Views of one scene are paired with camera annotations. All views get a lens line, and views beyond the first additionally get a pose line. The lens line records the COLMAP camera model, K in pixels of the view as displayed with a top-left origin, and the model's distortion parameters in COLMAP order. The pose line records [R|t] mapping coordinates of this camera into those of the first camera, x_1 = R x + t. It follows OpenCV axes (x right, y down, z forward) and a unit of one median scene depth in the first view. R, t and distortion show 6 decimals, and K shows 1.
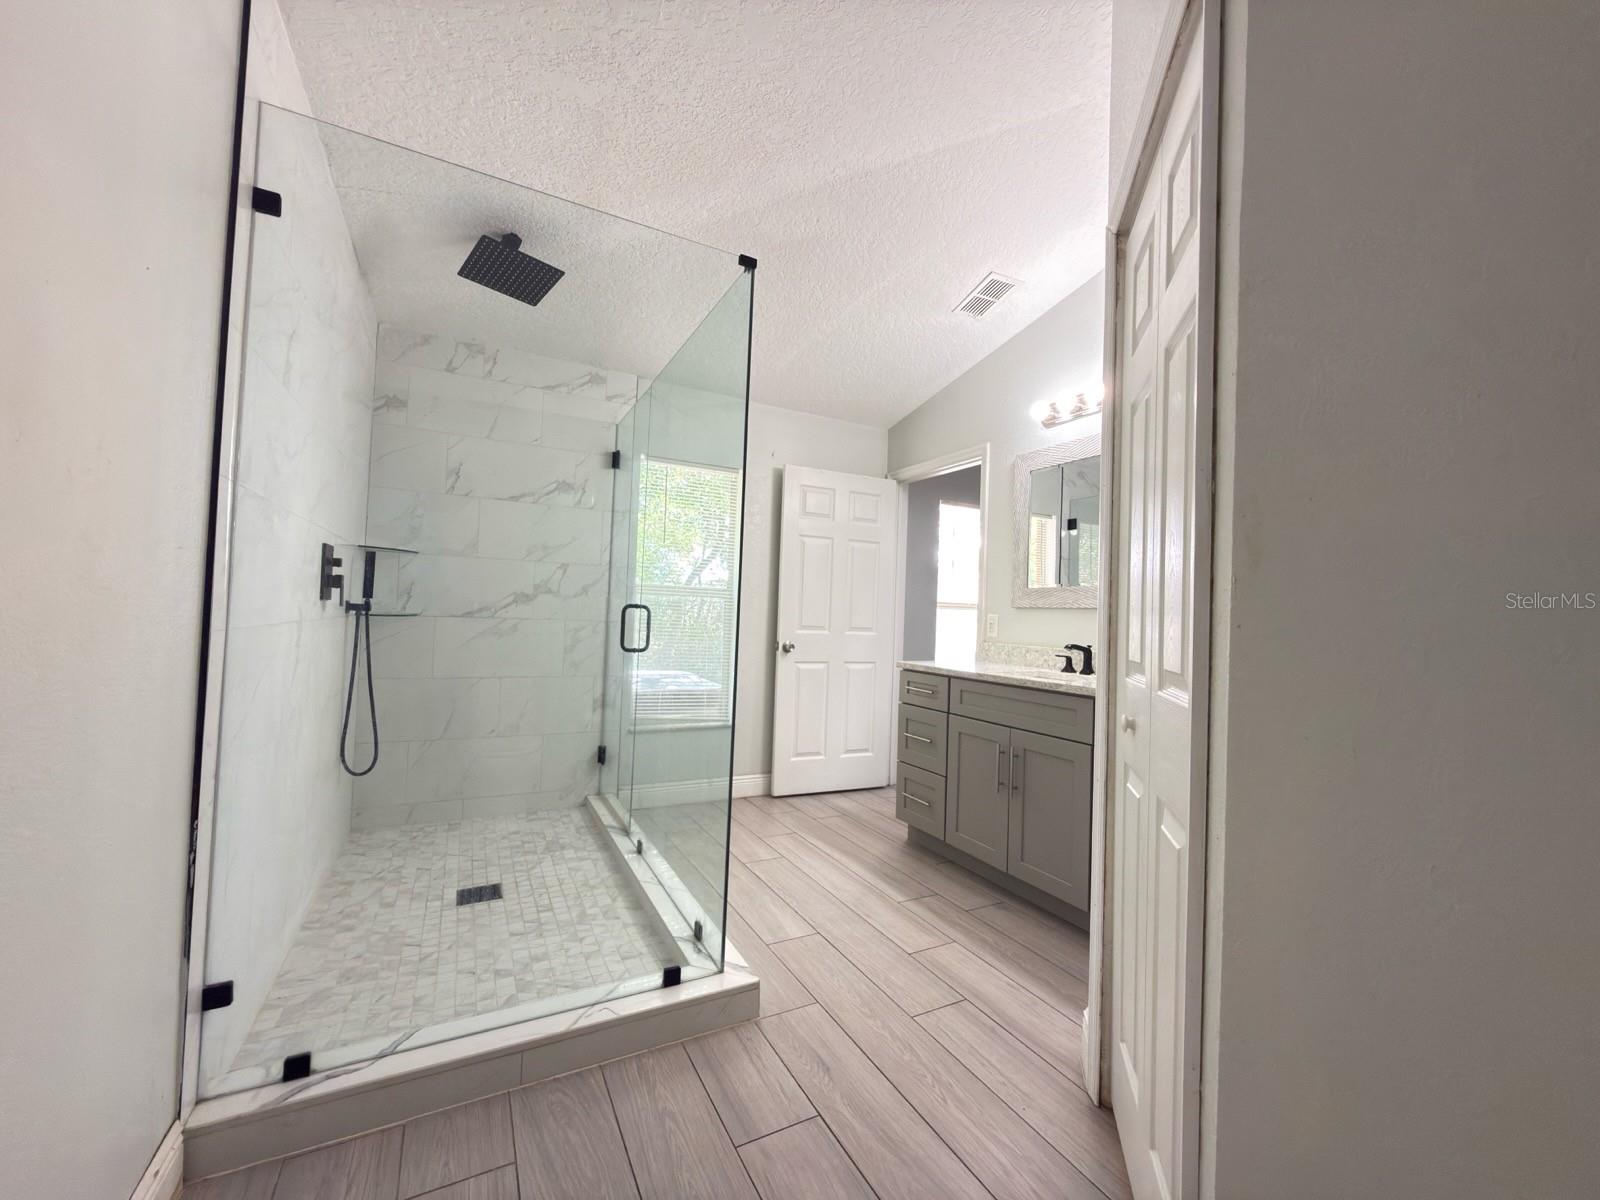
lens RADIAL K [[637.8, 0, 800.0], [0, 637.8, 600.8], [0, 0, 1]] dist [-0.000823, -0.000331]
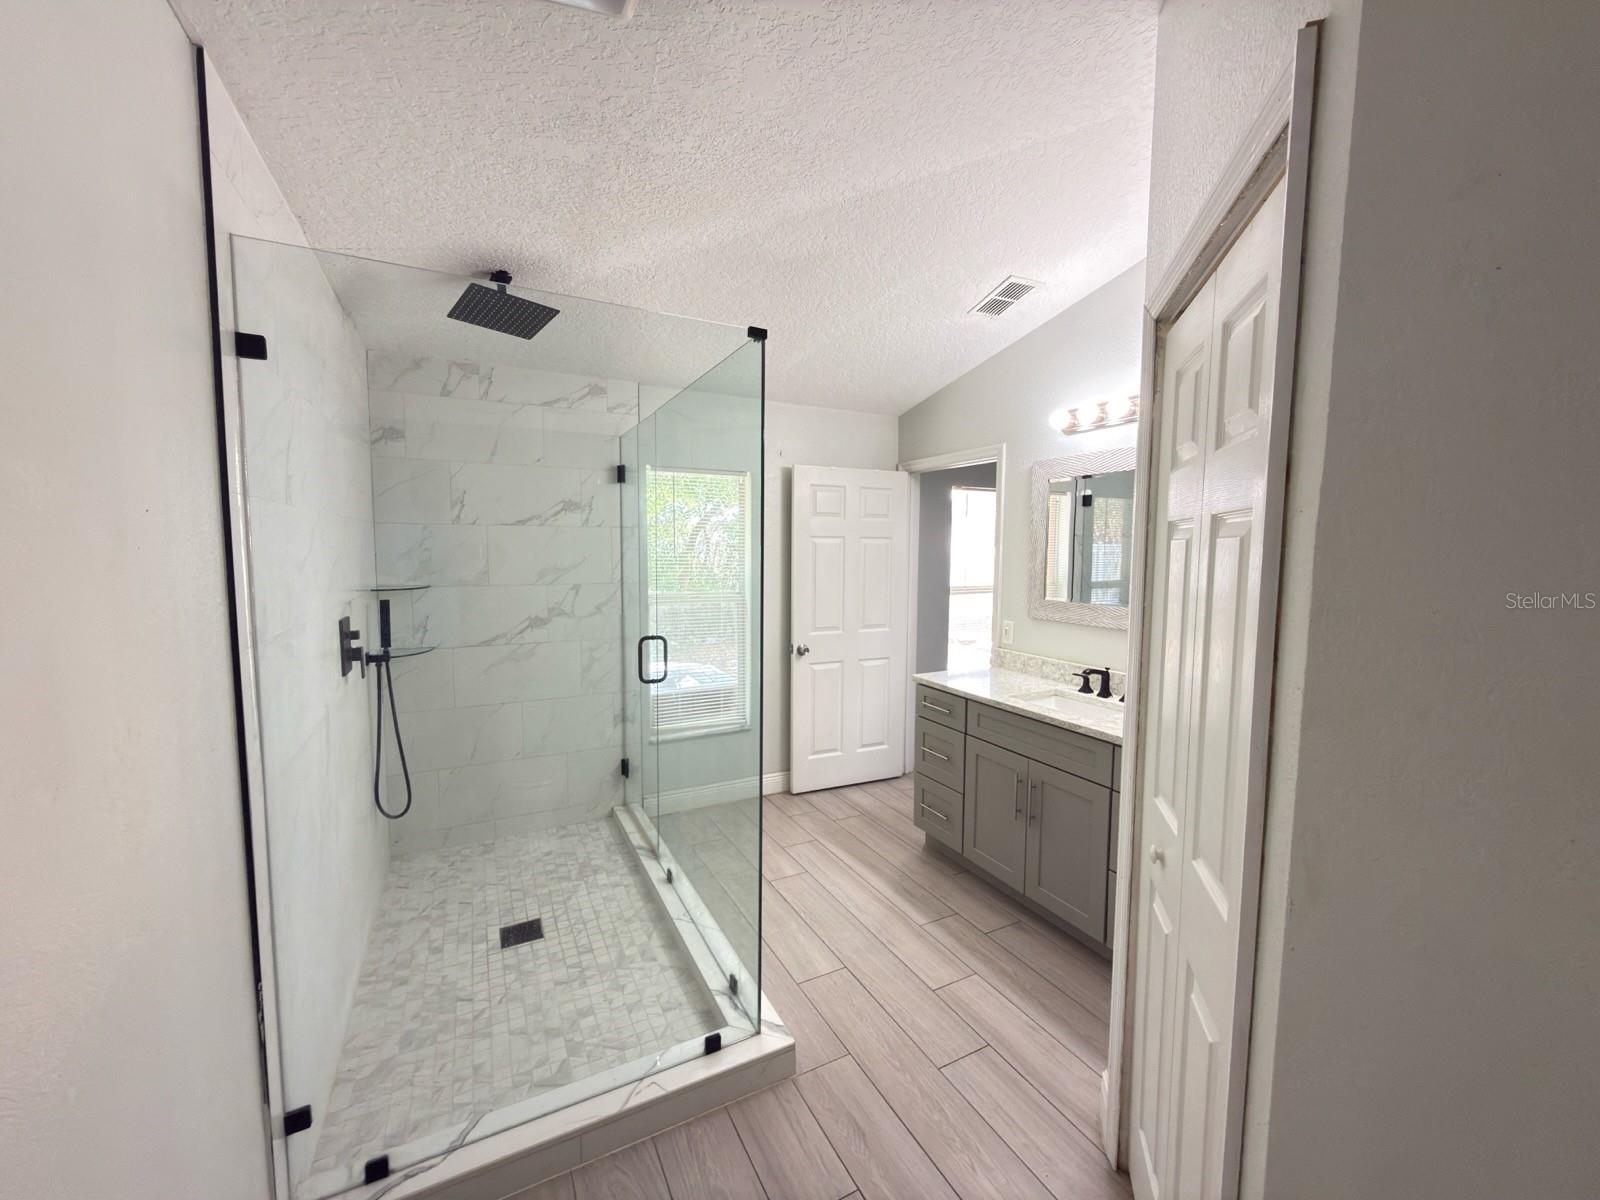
lens RADIAL K [[637.8, 0, 799.9], [0, 637.8, 600.1], [0, 0, 1]] dist [-0.000823, -0.000331]
pose [[0.999501, -0.029789, -0.010460, -0.017183], [0.030740, 0.993752, 0.107292, -0.191481], [0.007199, -0.107560, 0.994173, 0.018329]]
